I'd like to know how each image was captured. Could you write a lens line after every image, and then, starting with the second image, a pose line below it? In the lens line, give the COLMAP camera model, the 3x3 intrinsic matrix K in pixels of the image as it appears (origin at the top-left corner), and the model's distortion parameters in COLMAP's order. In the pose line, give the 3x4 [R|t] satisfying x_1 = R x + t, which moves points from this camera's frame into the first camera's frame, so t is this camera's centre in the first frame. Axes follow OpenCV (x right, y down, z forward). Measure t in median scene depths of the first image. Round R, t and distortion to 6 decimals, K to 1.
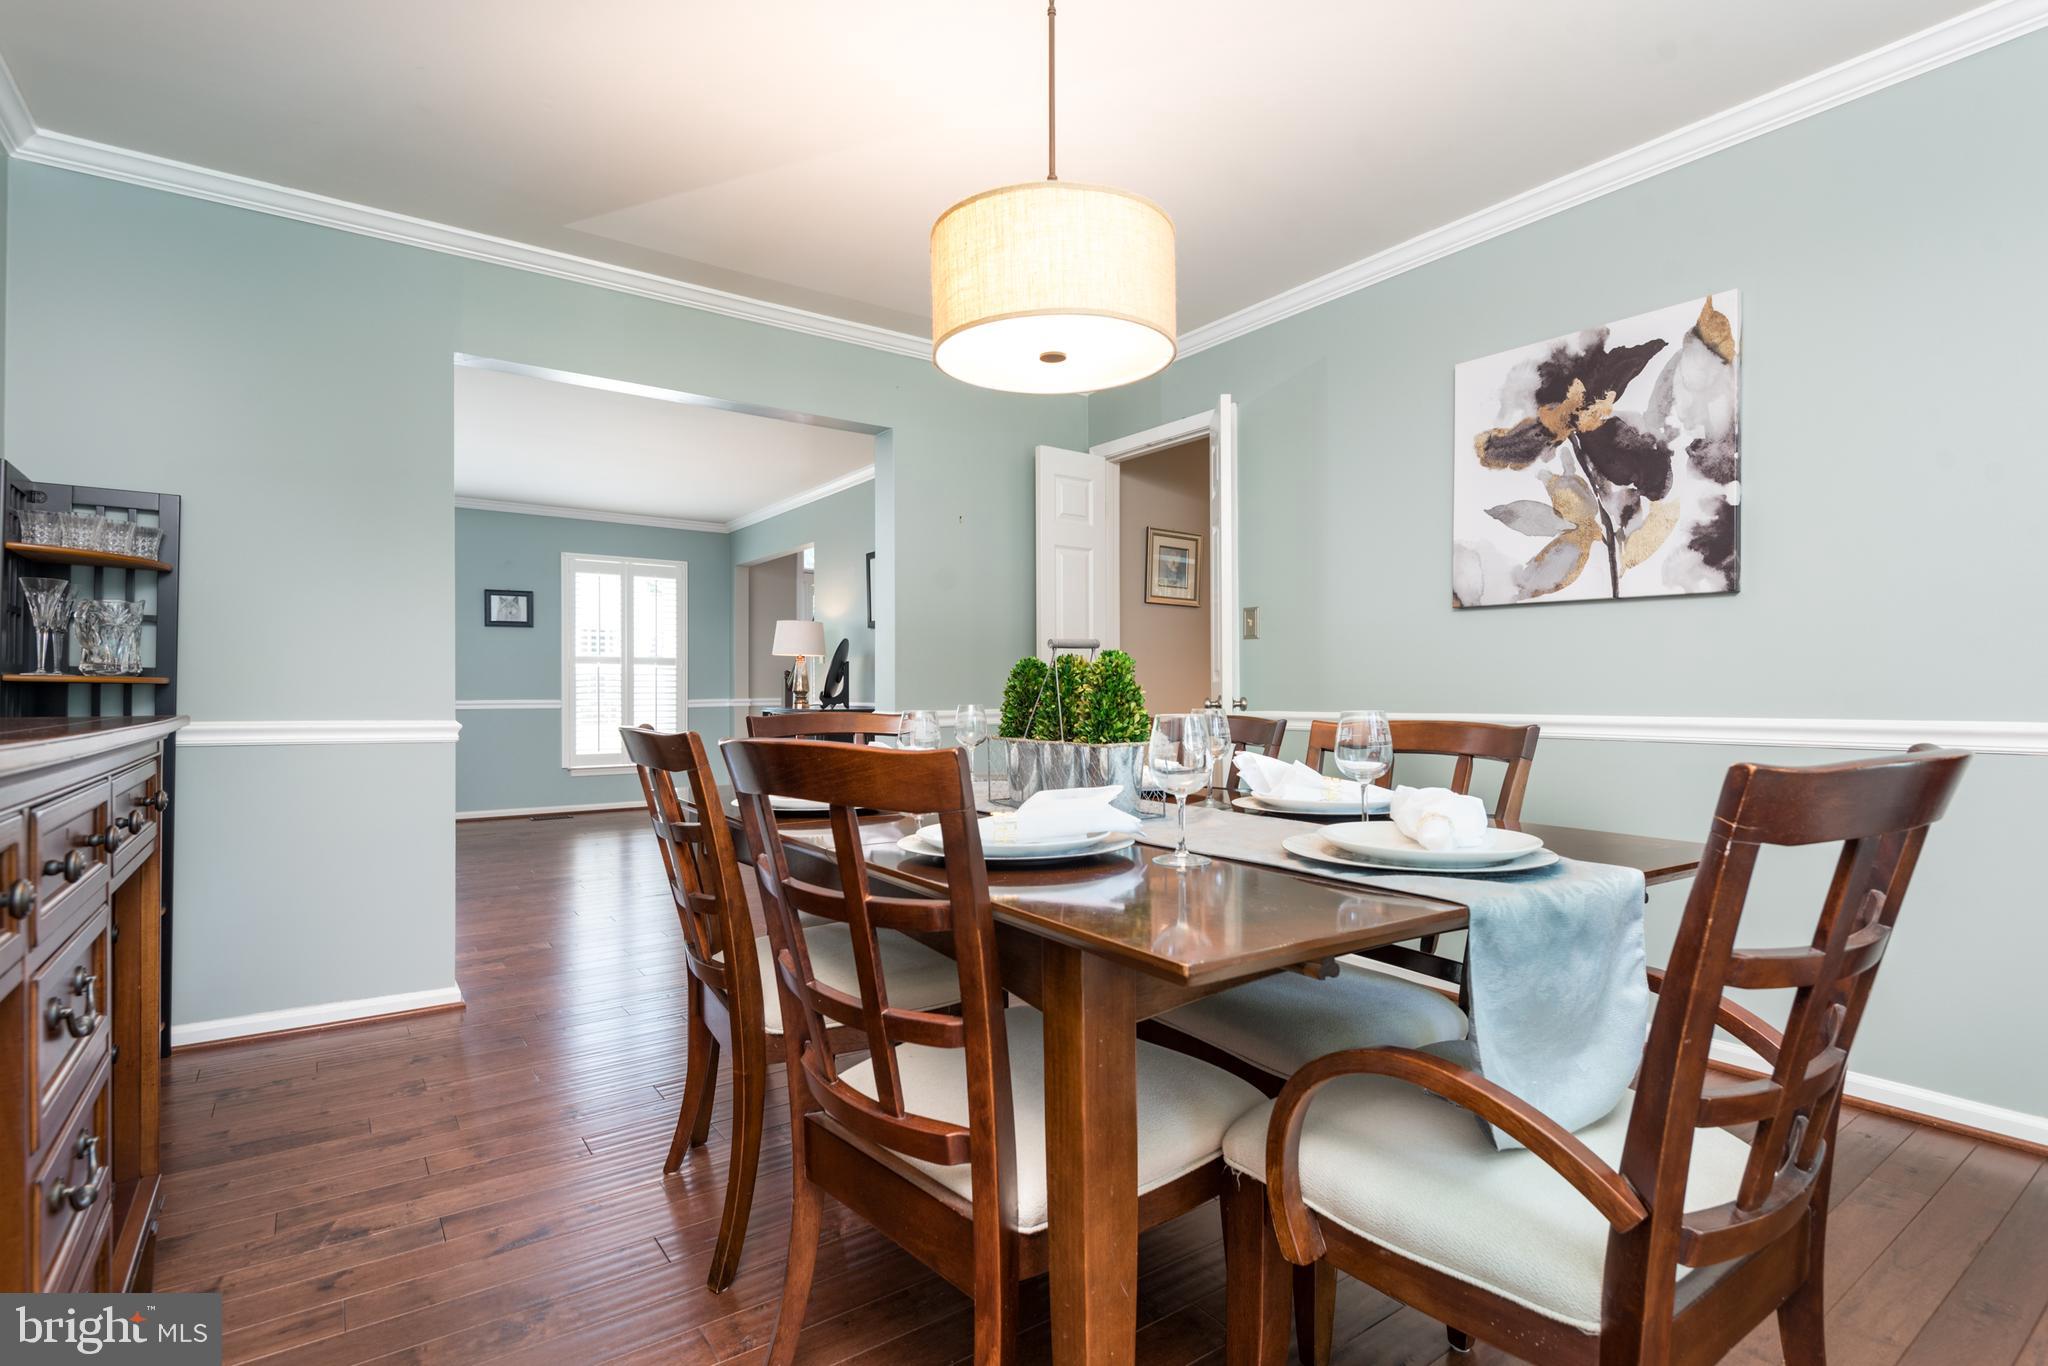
lens RADIAL K [[988.4, 0, 1024.0], [0, 988.4, 683.0], [0, 0, 1]] dist [-0.001086, -0.000158]
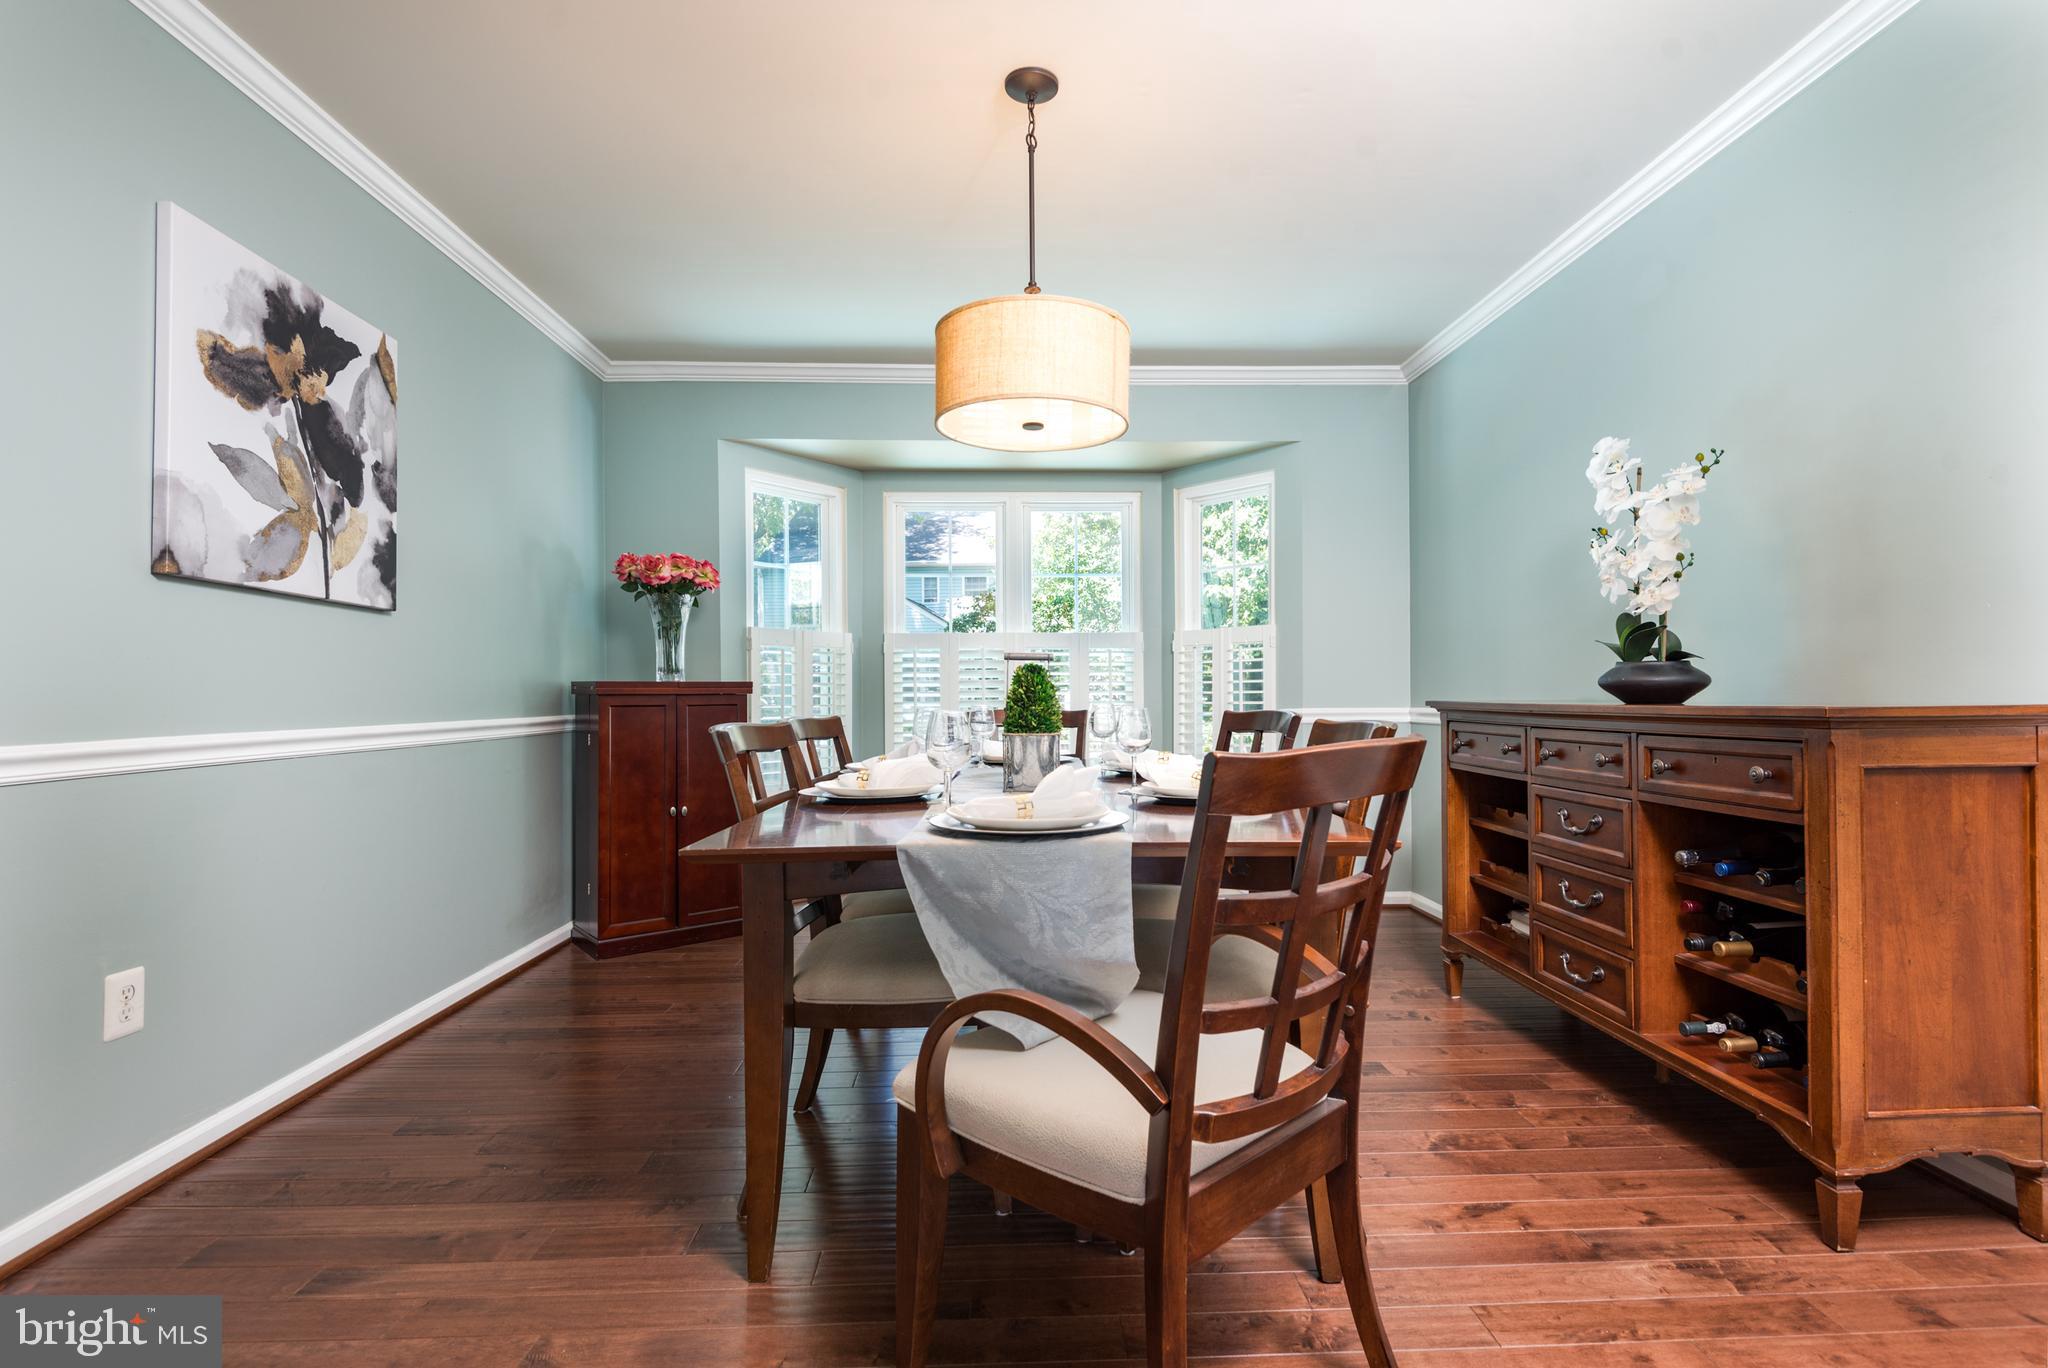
lens RADIAL K [[984.1, 0, 1030.0], [0, 984.1, 702.4], [0, 0, 1]] dist [-0.005027, -0.000451]
pose [[-0.832417, 0.006011, 0.554117, -0.443109], [0.006271, 0.999979, -0.001426, 0.014633], [-0.554114, 0.002288, -0.832438, 1.388210]]
